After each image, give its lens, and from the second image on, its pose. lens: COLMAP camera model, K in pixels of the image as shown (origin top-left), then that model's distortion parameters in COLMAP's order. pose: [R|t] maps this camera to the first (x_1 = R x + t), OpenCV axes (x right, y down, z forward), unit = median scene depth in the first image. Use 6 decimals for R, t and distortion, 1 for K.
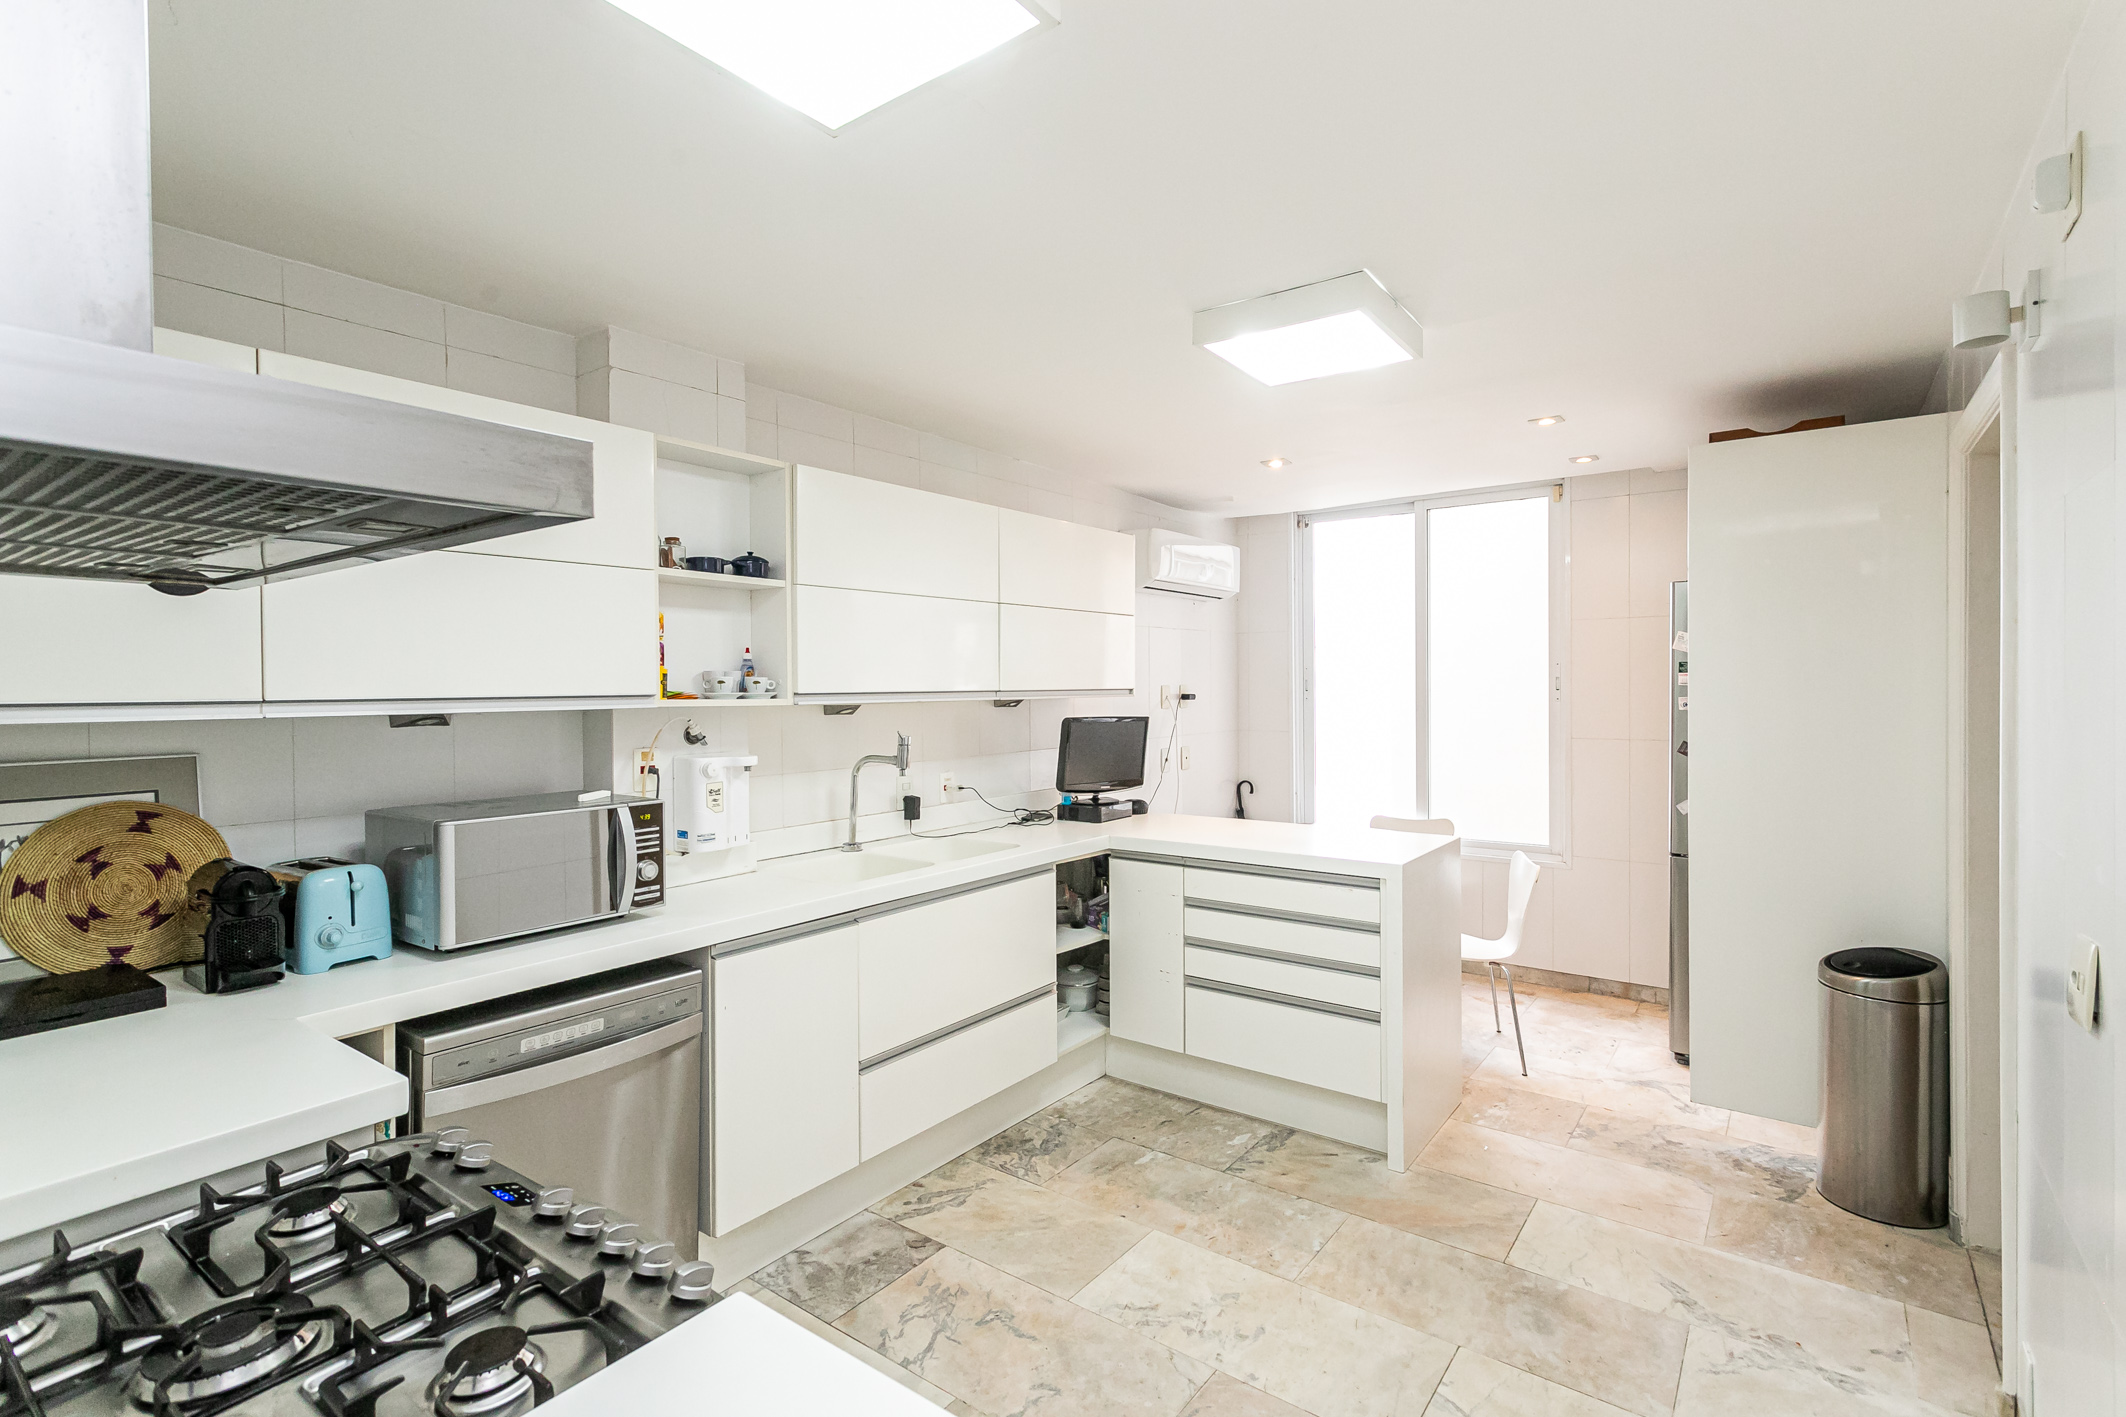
lens RADIAL K [[1001.4, 0, 1066.2], [0, 1001.4, 706.6], [0, 0, 1]] dist [0.009157, 0.002597]
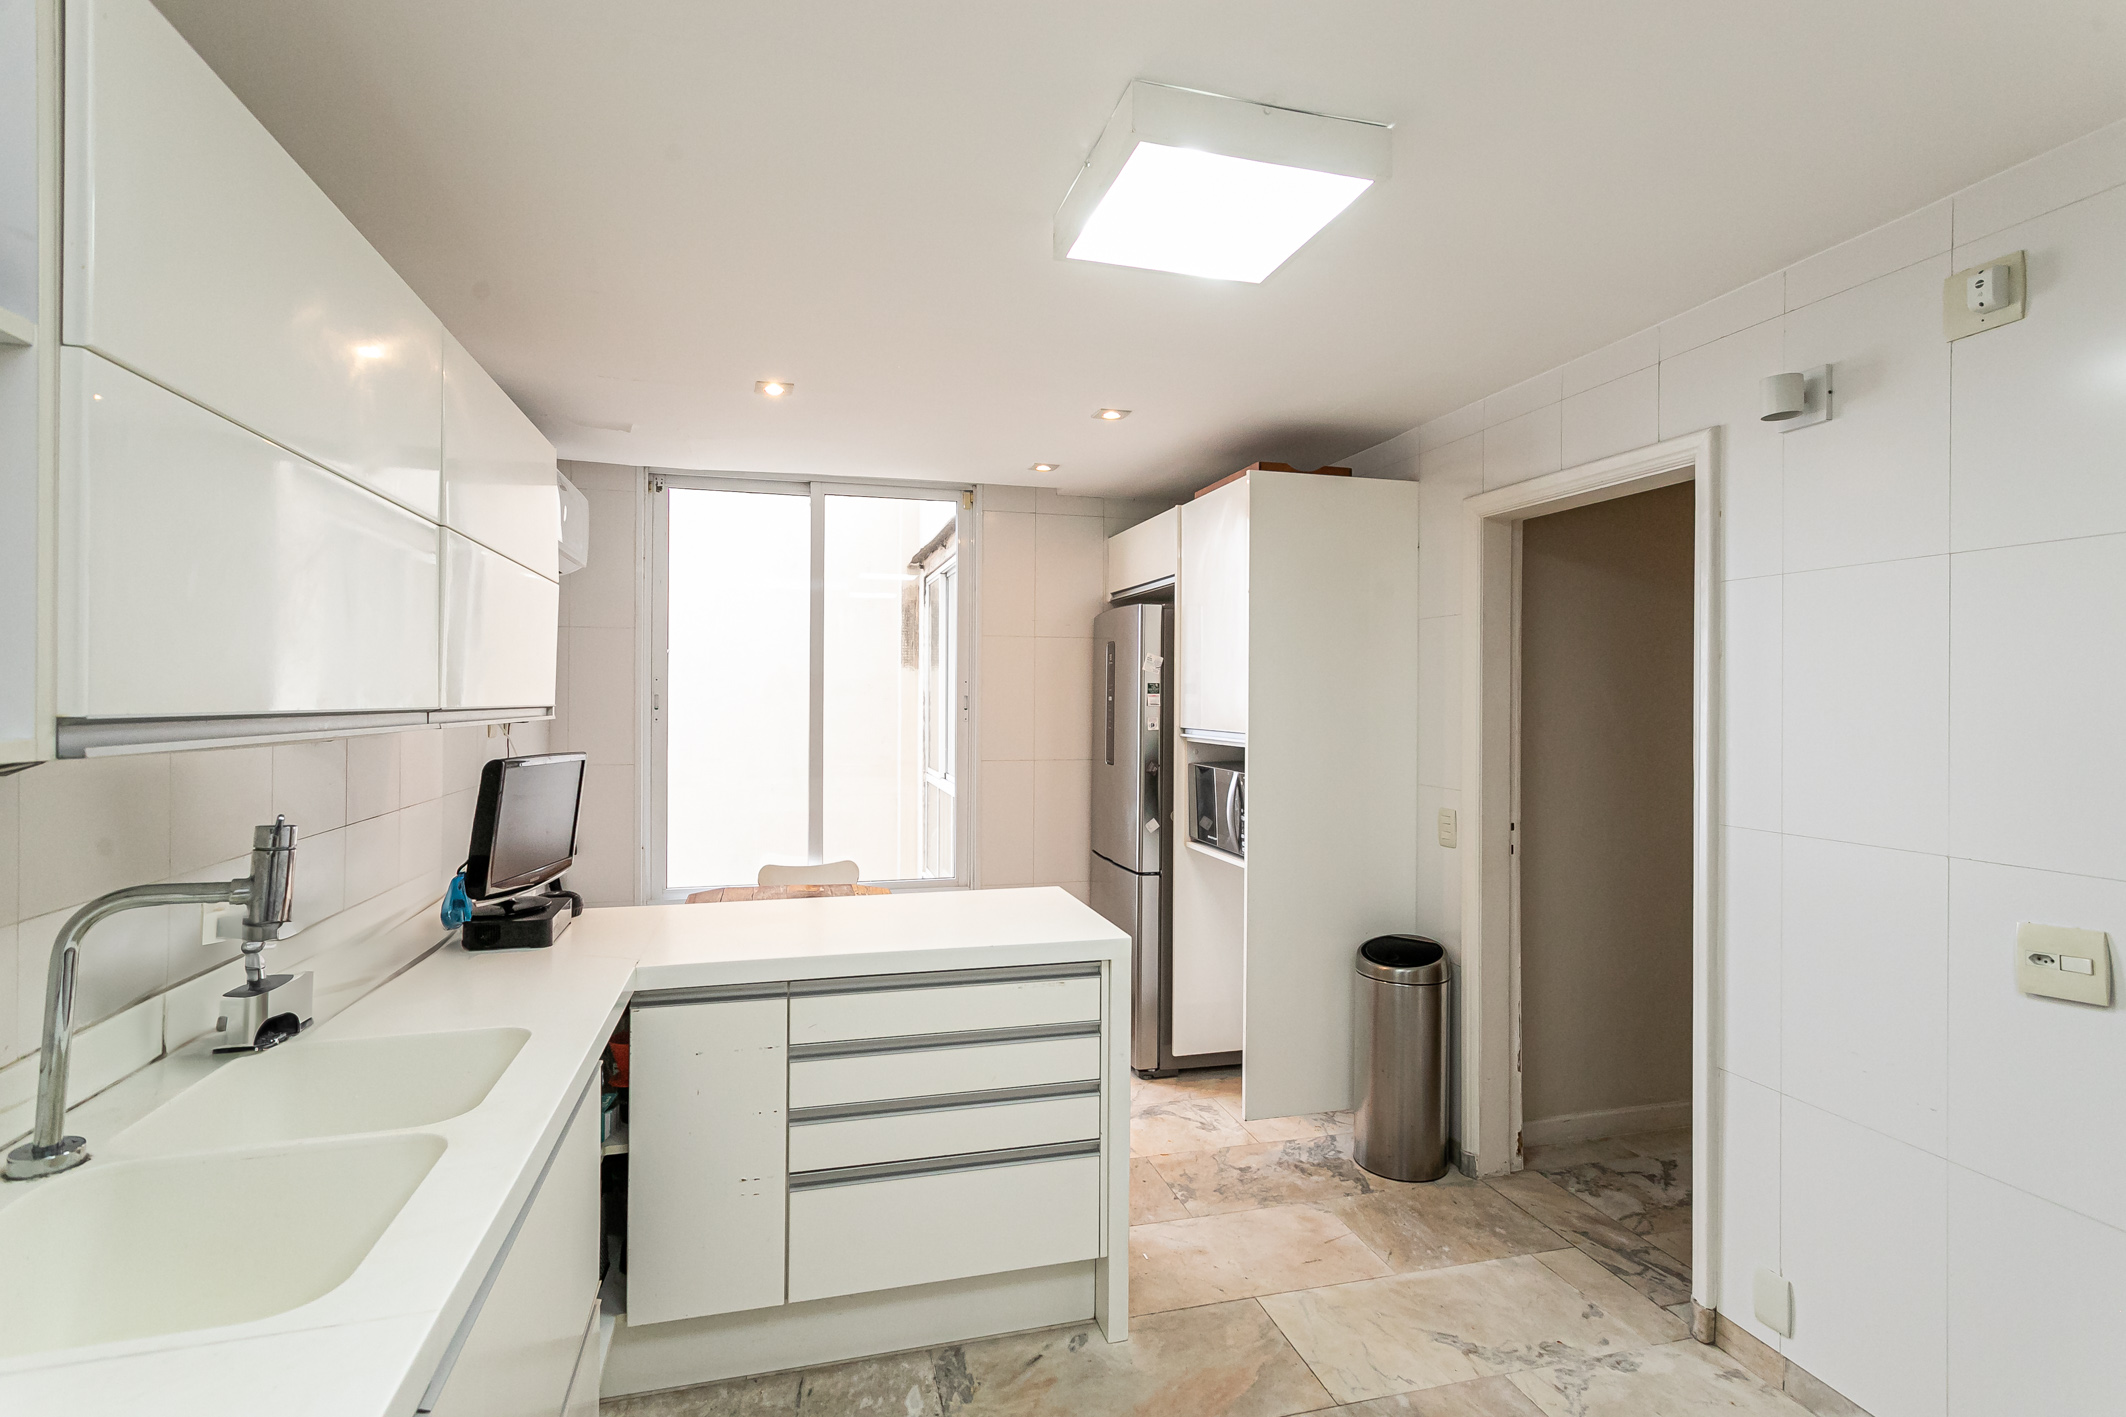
lens RADIAL K [[1001.4, 0, 1064.6], [0, 1001.4, 709.4], [0, 0, 1]] dist [0.009157, 0.002597]
pose [[0.614536, 0.004577, 0.788875, -0.280090], [0.007163, 0.999910, -0.011381, -0.008595], [-0.788856, 0.012644, 0.614448, 0.516368]]
